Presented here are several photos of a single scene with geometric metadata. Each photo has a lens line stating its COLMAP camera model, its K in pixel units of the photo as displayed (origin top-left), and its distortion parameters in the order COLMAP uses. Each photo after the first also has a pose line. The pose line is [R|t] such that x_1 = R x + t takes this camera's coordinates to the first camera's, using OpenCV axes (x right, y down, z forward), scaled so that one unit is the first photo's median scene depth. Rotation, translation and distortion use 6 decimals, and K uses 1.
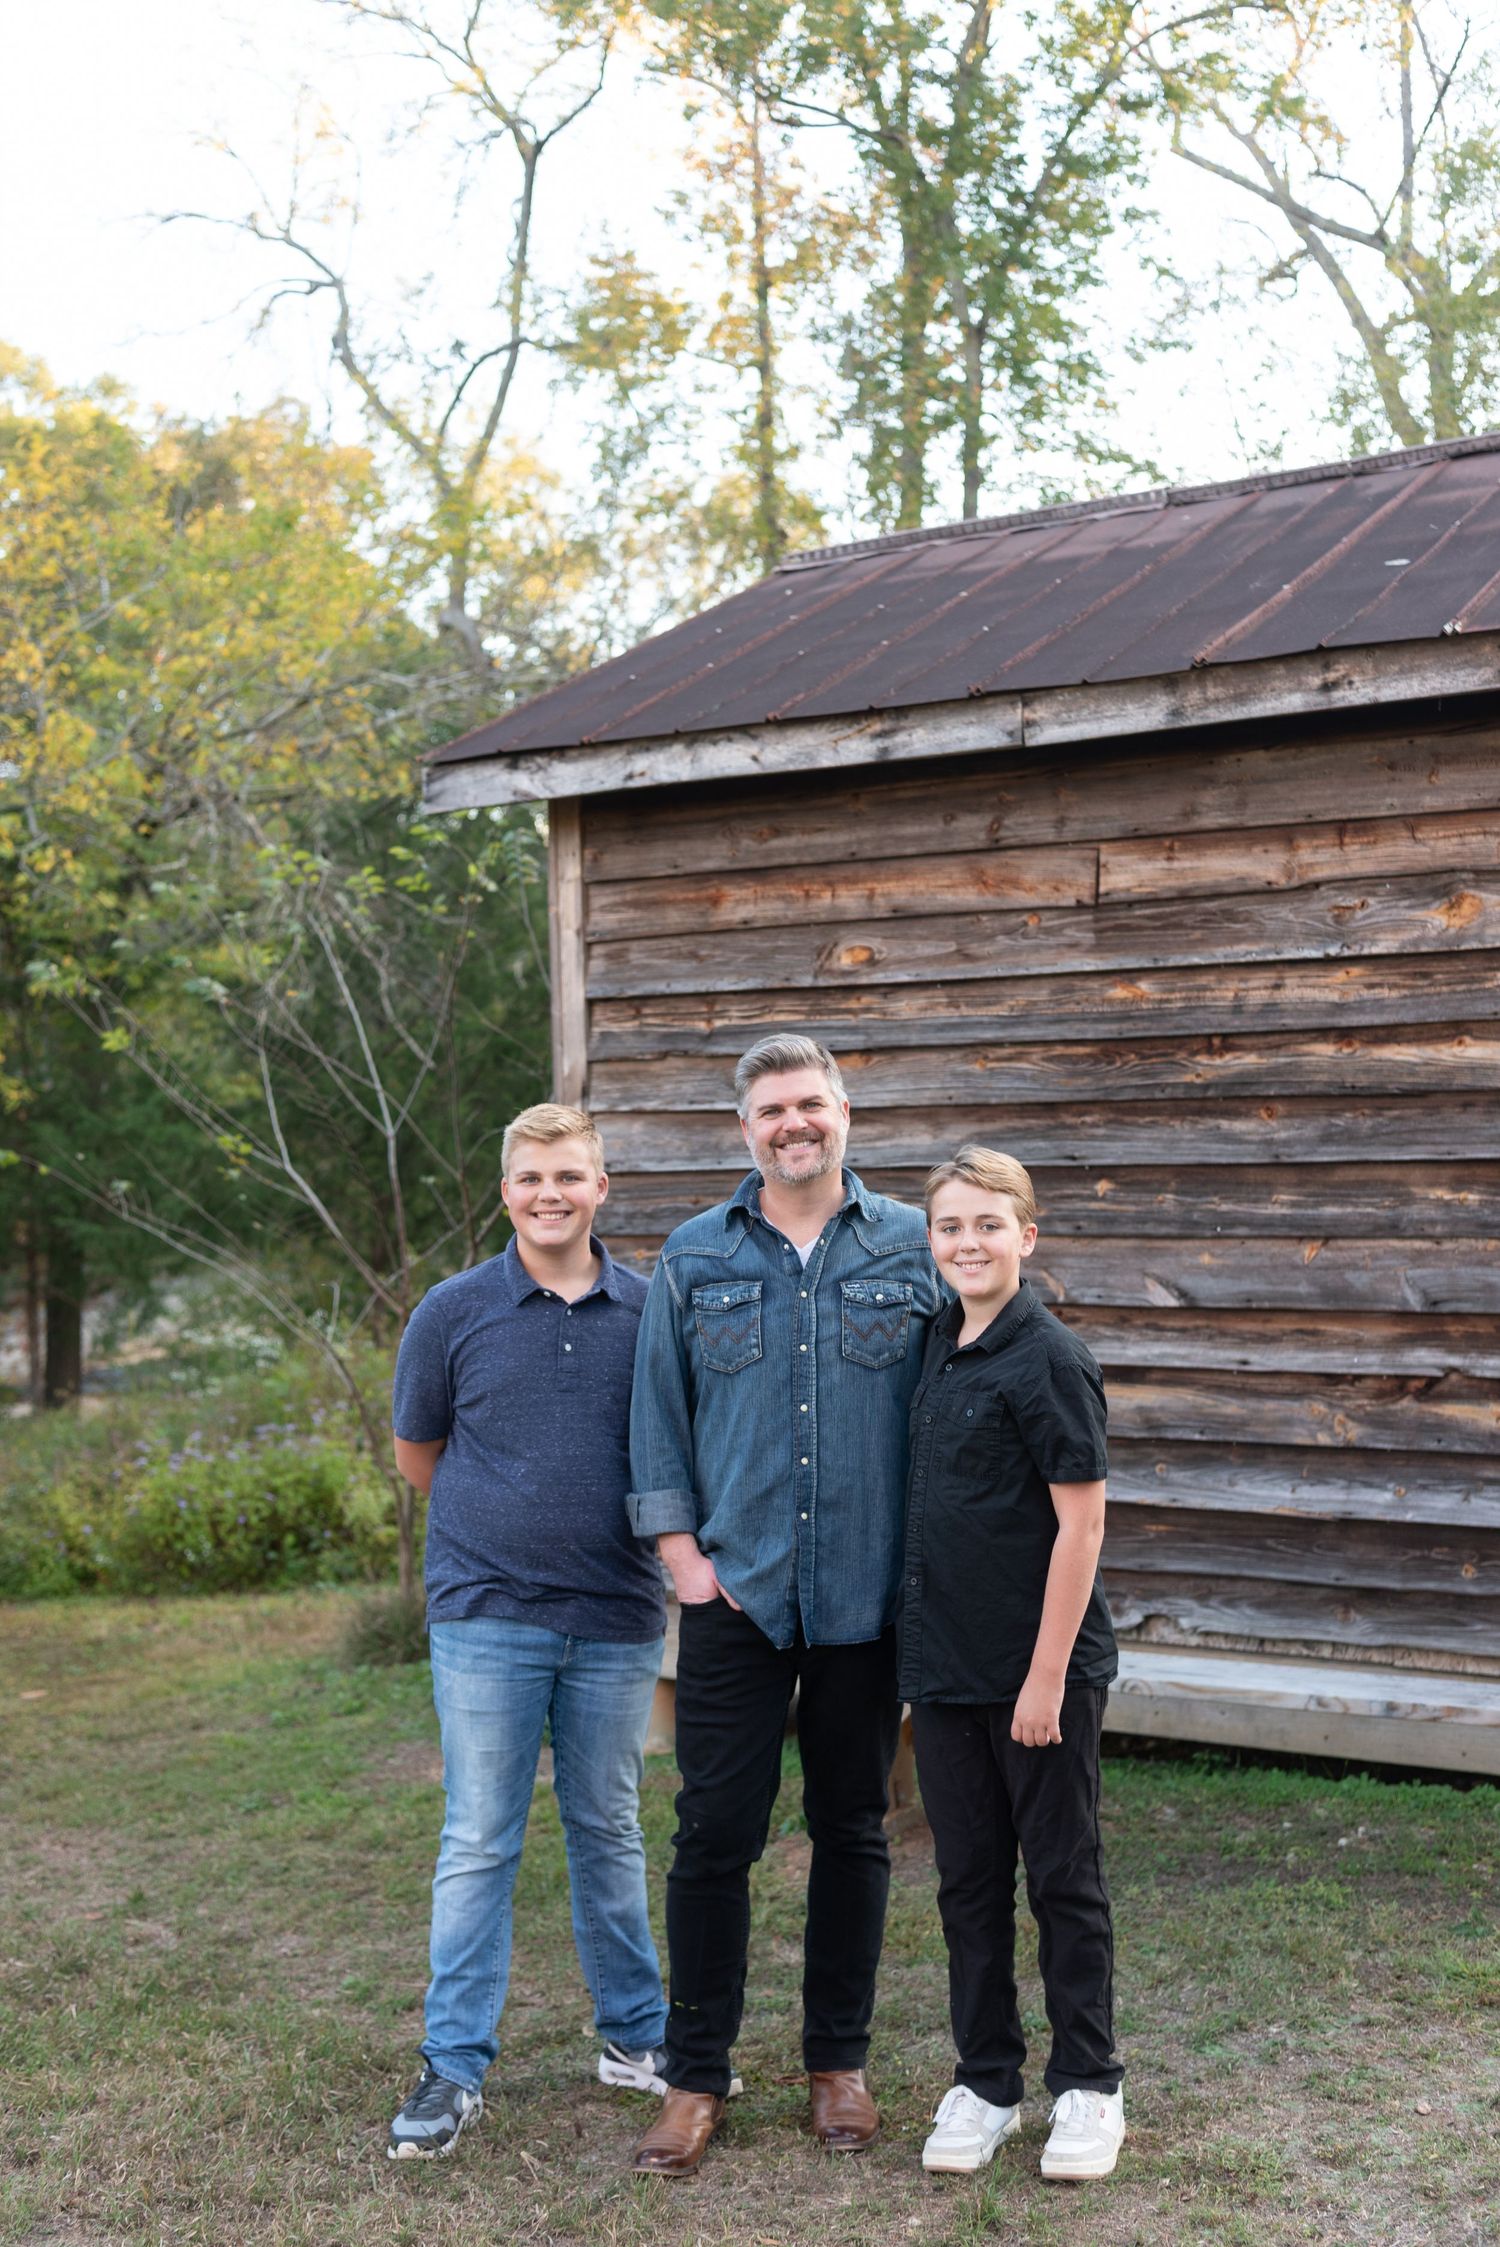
lens RADIAL K [[2283.1, 0, 750.0], [0, 2283.1, 1123.5], [0, 0, 1]] dist [0.002350, 0.001469]
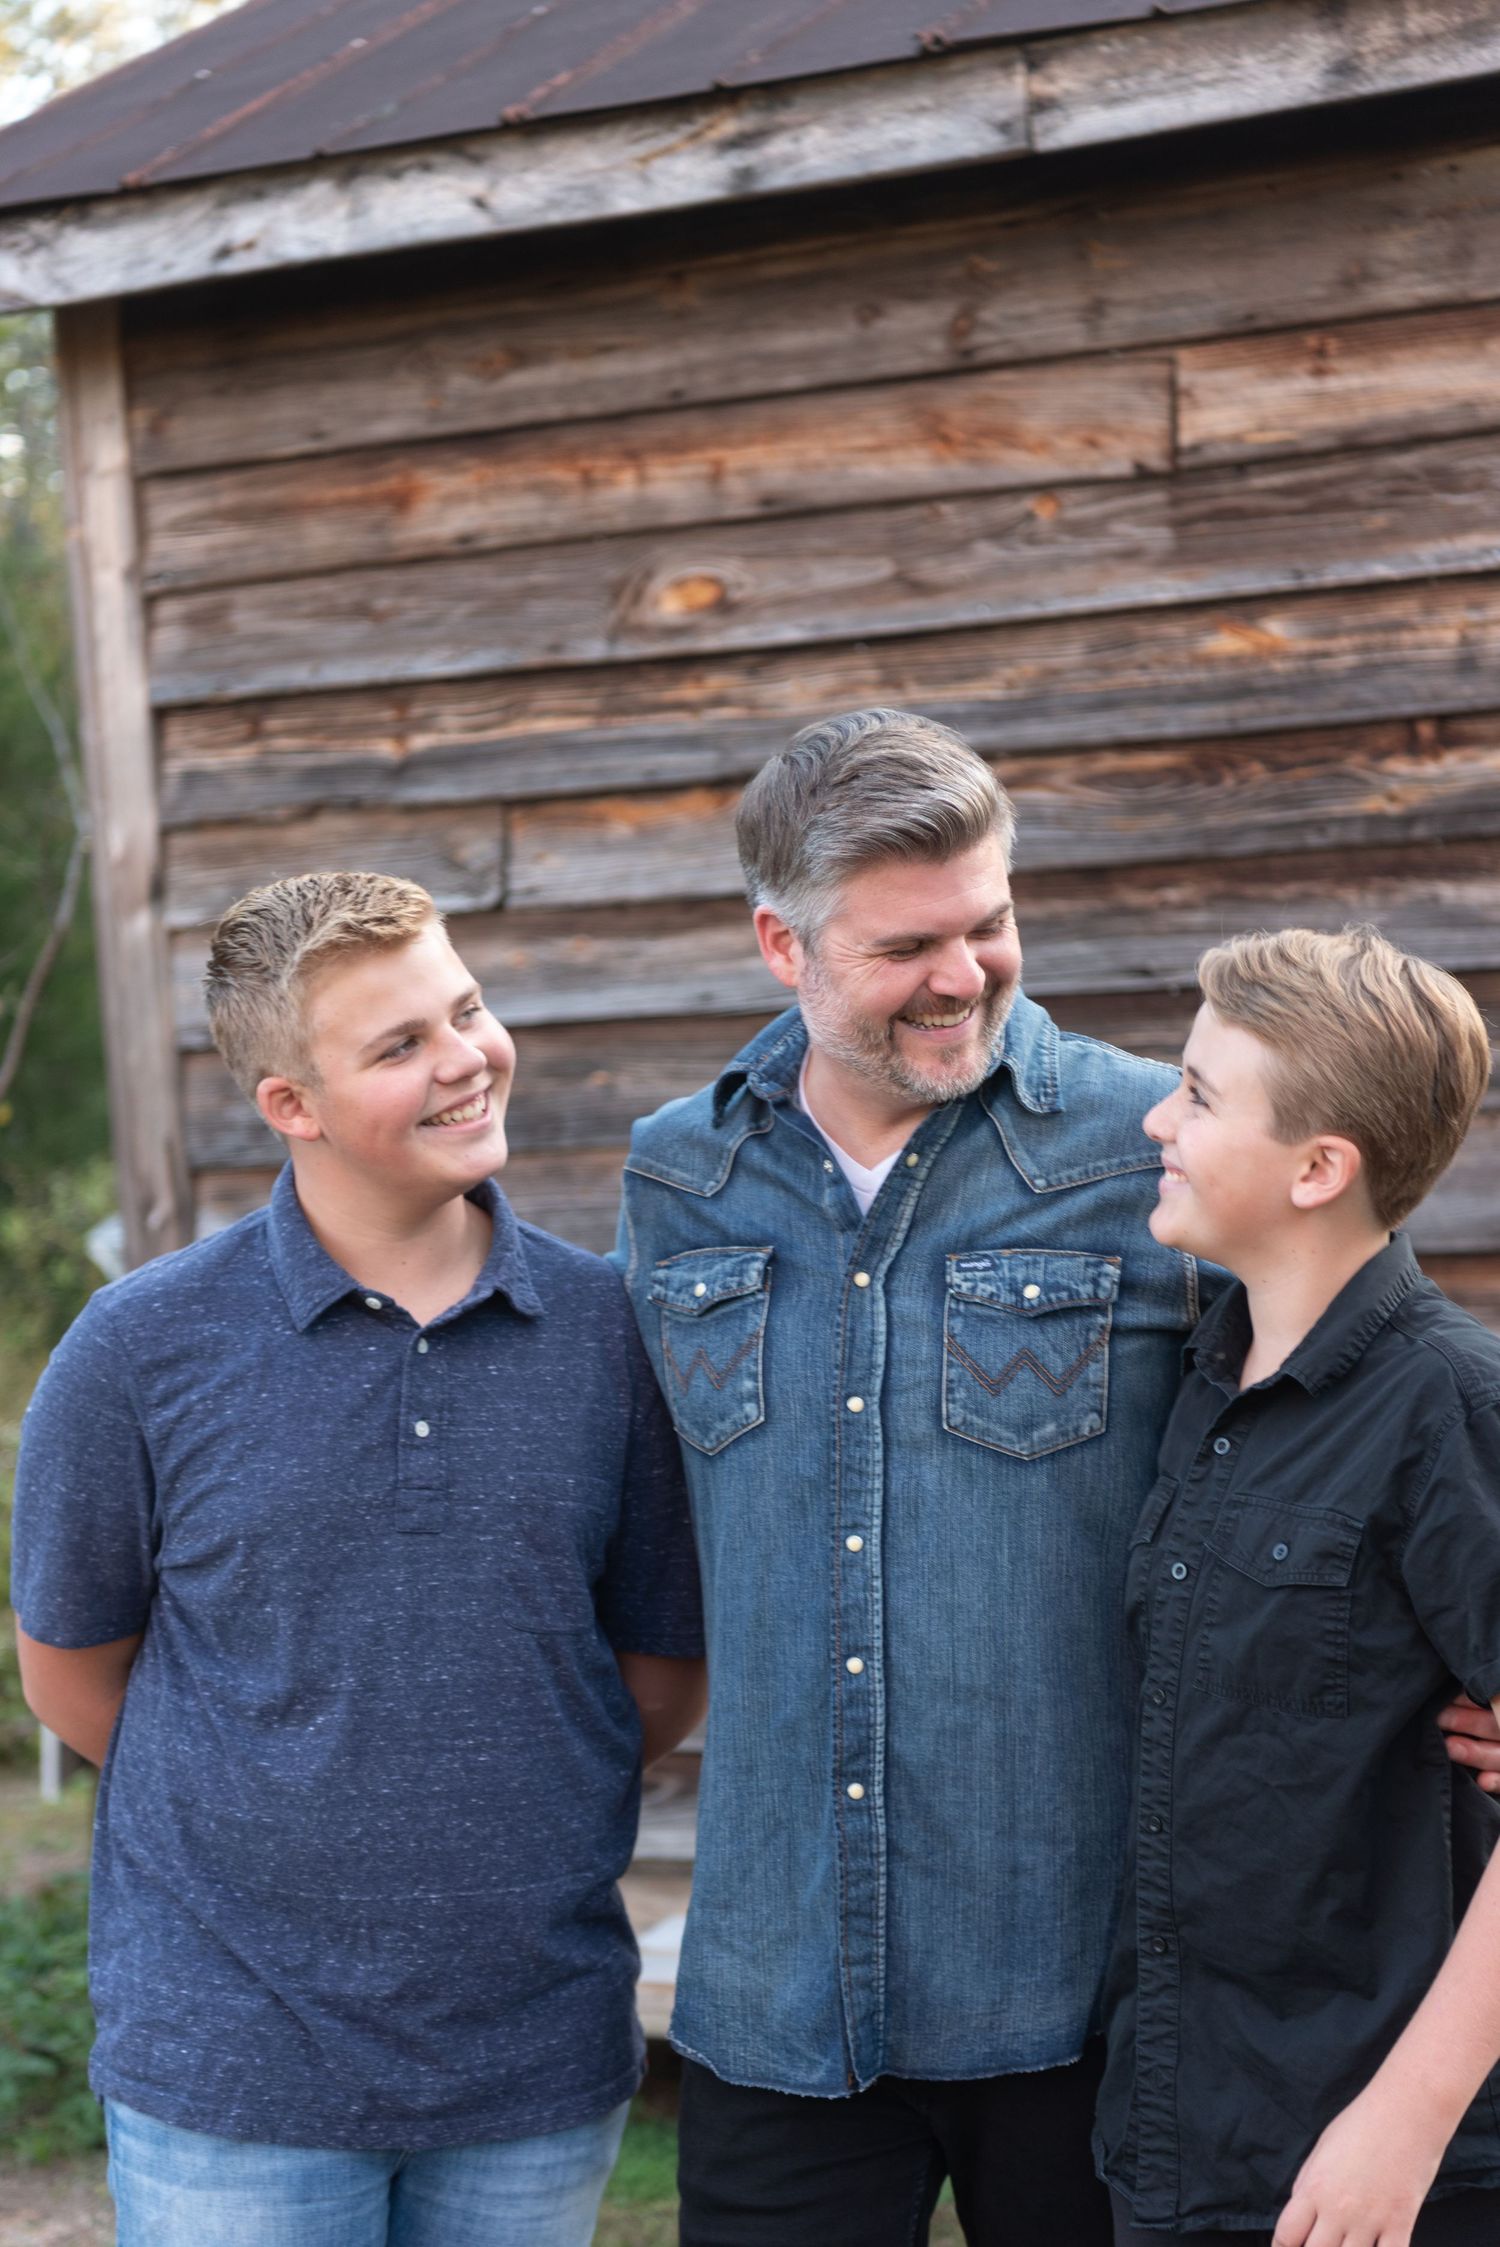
lens RADIAL K [[3970.2, 0, 750.0], [0, 3970.2, 1123.5], [0, 0, 1]] dist [0.020149, -0.012363]
pose [[0.994490, -0.048833, 0.092761, -0.029753], [0.044704, 0.997937, 0.046079, 0.003790], [-0.094820, -0.041678, 0.994622, 0.120968]]
